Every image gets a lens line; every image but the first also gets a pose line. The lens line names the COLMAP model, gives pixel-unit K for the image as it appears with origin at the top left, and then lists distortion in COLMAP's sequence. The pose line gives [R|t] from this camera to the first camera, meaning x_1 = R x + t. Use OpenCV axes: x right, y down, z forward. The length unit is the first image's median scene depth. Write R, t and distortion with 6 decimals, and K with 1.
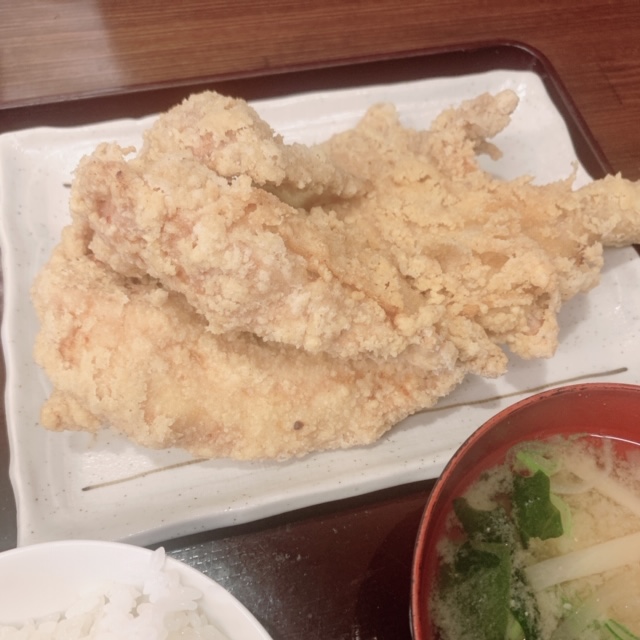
lens RADIAL K [[661.9, 0, 335.0], [0, 661.9, 316.6], [0, 0, 1]] dist [0.015116, 0.000000]
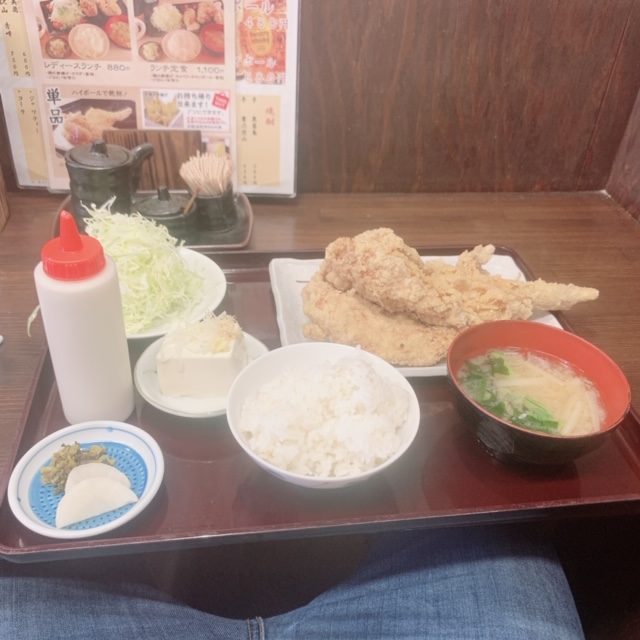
lens RADIAL K [[661.9, 0, 319.7], [0, 661.9, 320.2], [0, 0, 1]] dist [0.015116, 0.000000]
pose [[0.993584, 0.044785, -0.103850, -0.116674], [-0.085813, 0.896652, -0.434340, 1.264030], [0.073666, 0.440465, 0.894742, -1.365382]]
